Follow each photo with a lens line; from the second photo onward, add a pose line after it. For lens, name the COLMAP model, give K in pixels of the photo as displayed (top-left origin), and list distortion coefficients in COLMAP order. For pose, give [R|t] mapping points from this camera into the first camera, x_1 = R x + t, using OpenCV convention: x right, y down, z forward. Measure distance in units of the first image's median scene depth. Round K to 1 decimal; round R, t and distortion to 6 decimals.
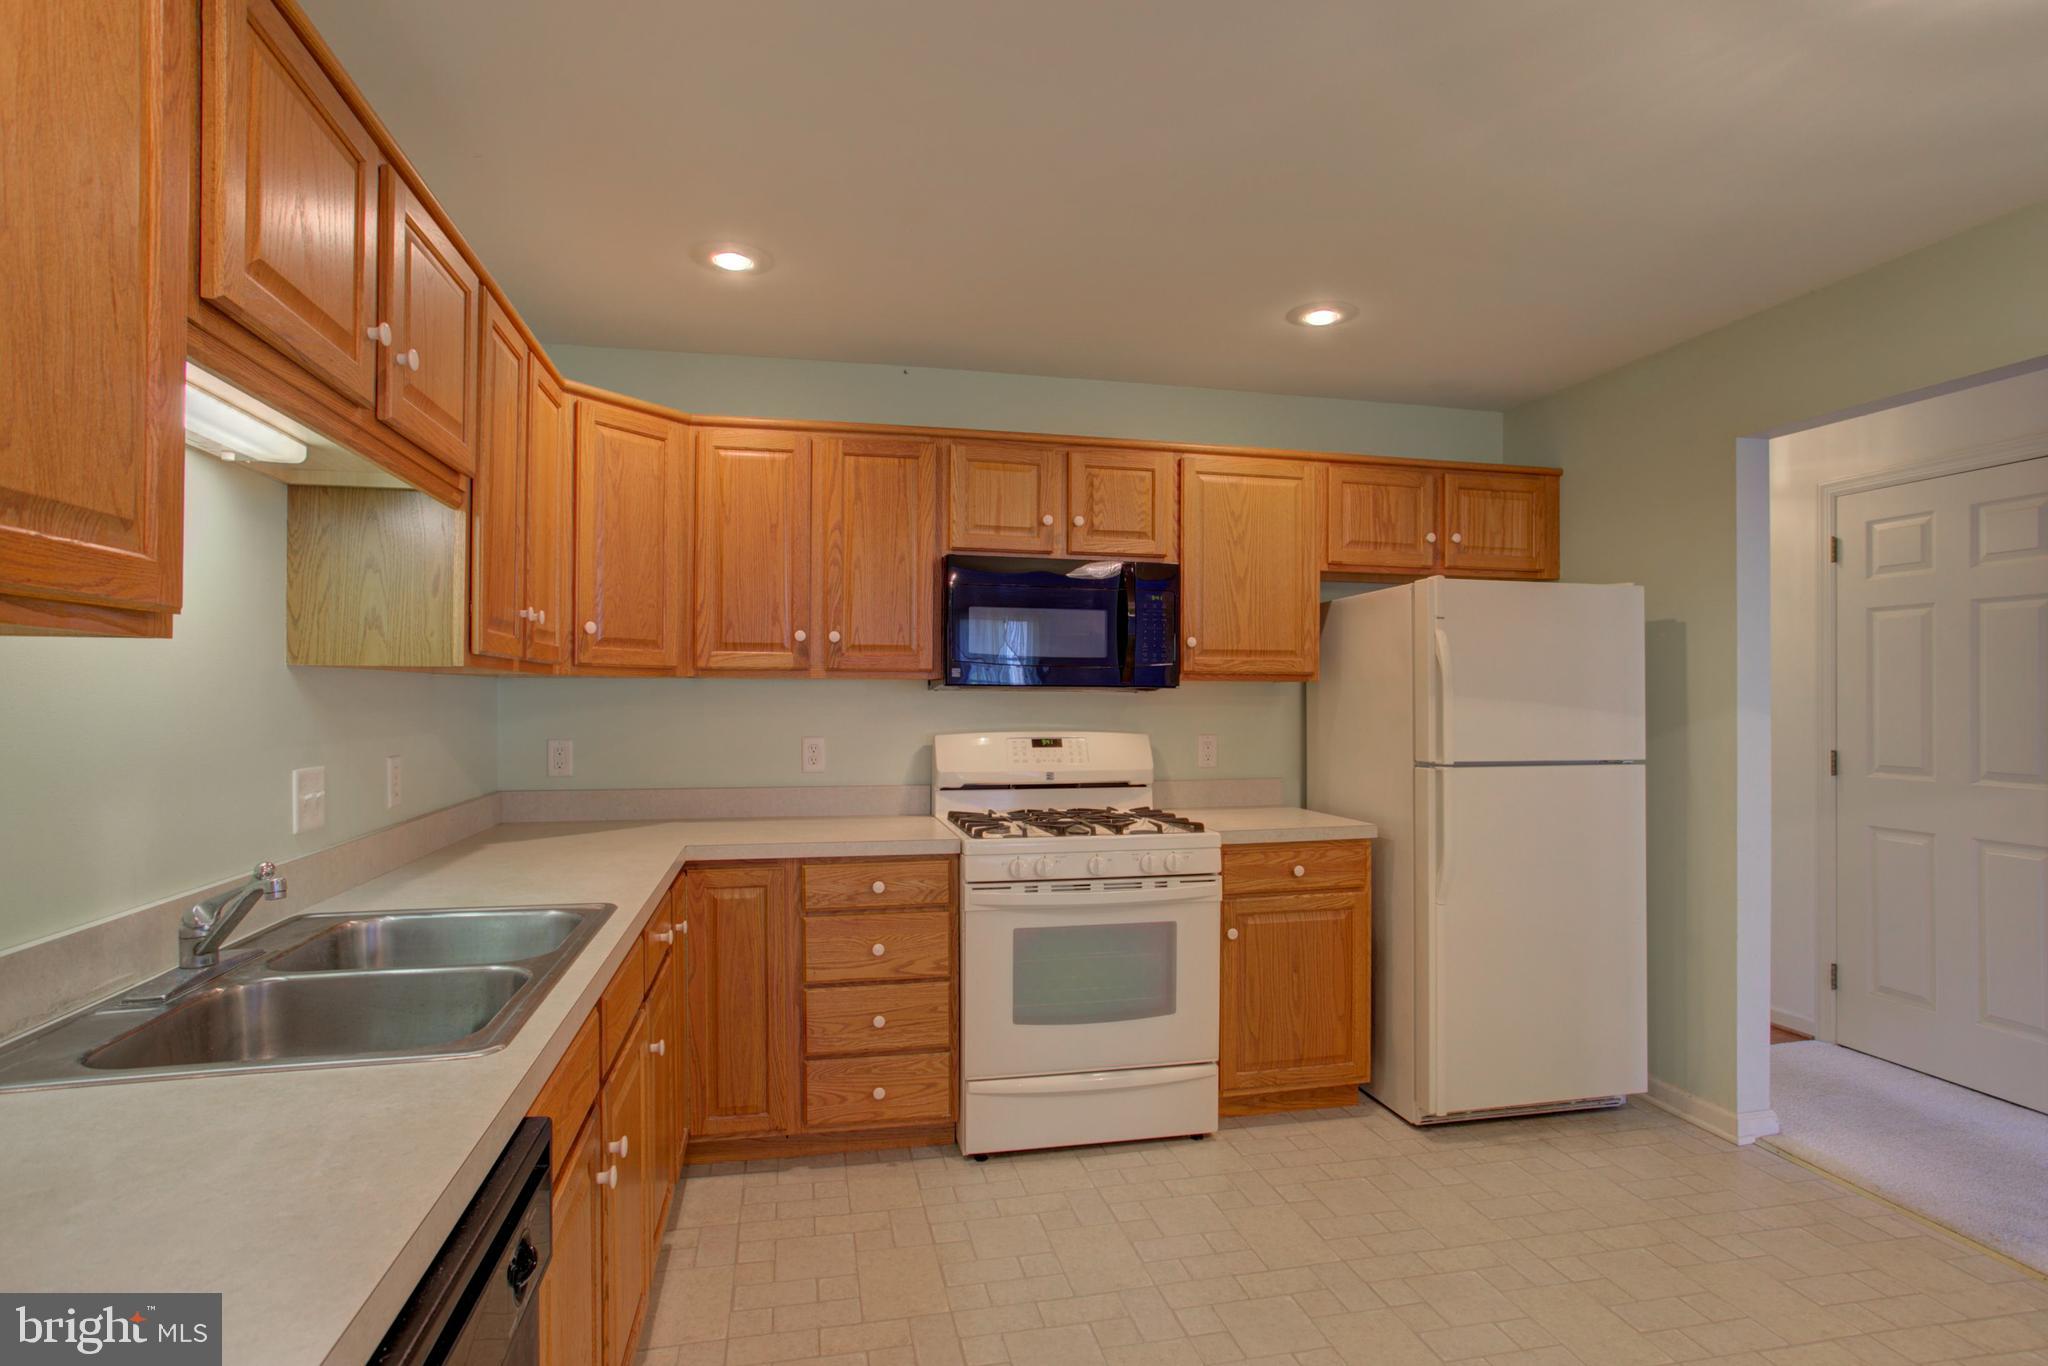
lens RADIAL K [[1011.8, 0, 1015.6], [0, 1011.8, 695.9], [0, 0, 1]] dist [-0.041588, 0.021180]
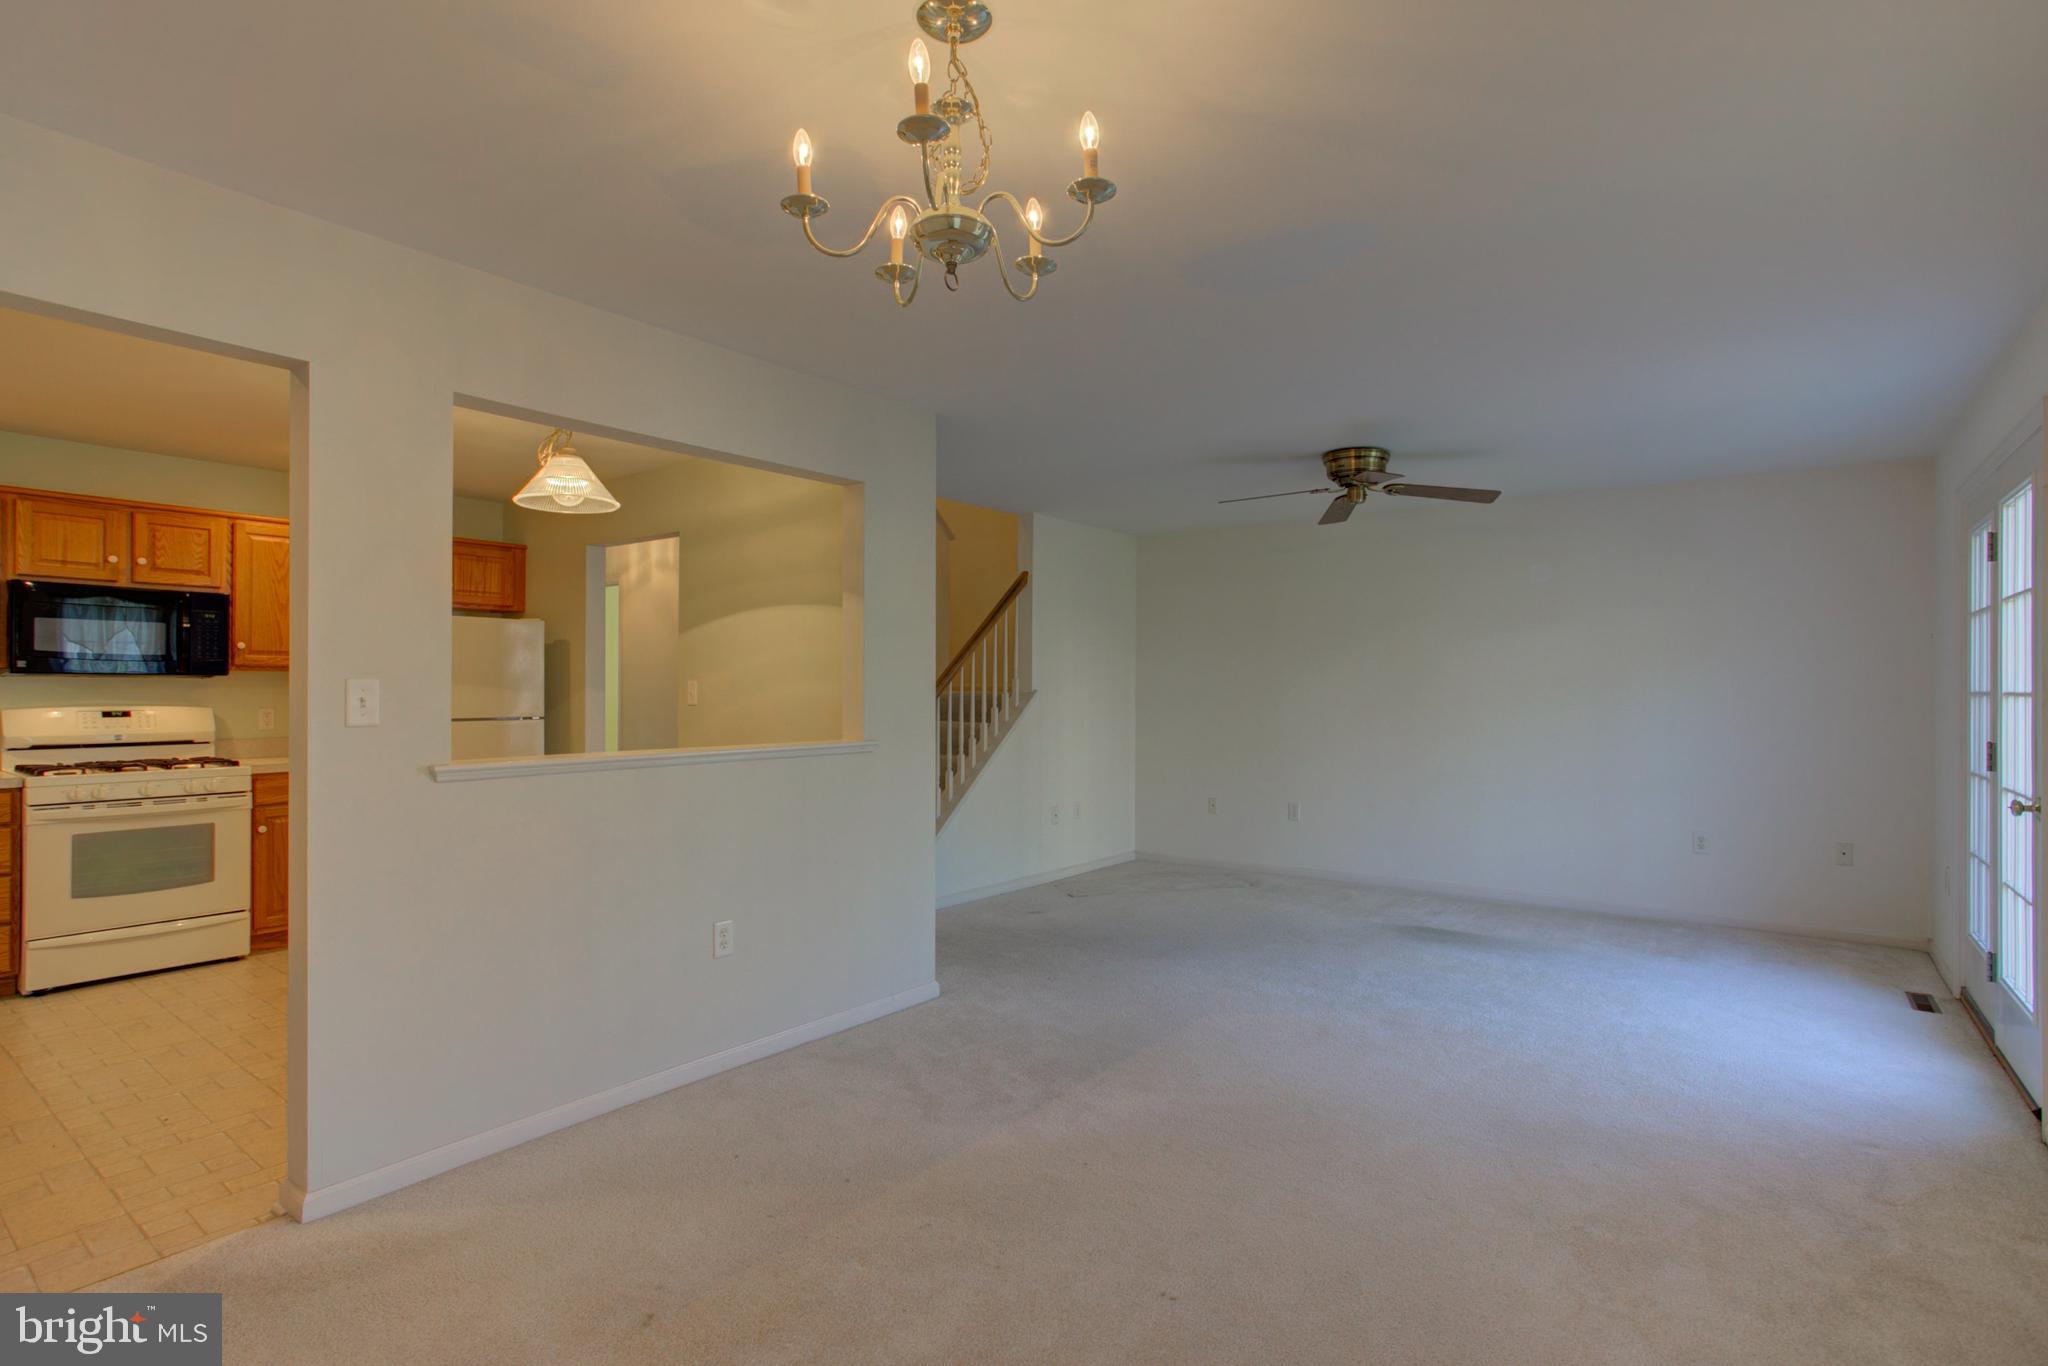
lens RADIAL K [[1011.8, 0, 1031.5], [0, 1011.8, 680.4], [0, 0, 1]] dist [-0.041588, 0.021180]
pose [[0.762540, 0.002503, 0.646937, 0.121700], [-0.000297, 0.999994, -0.003519, 0.004671], [-0.646941, 0.002491, 0.762536, -0.968698]]
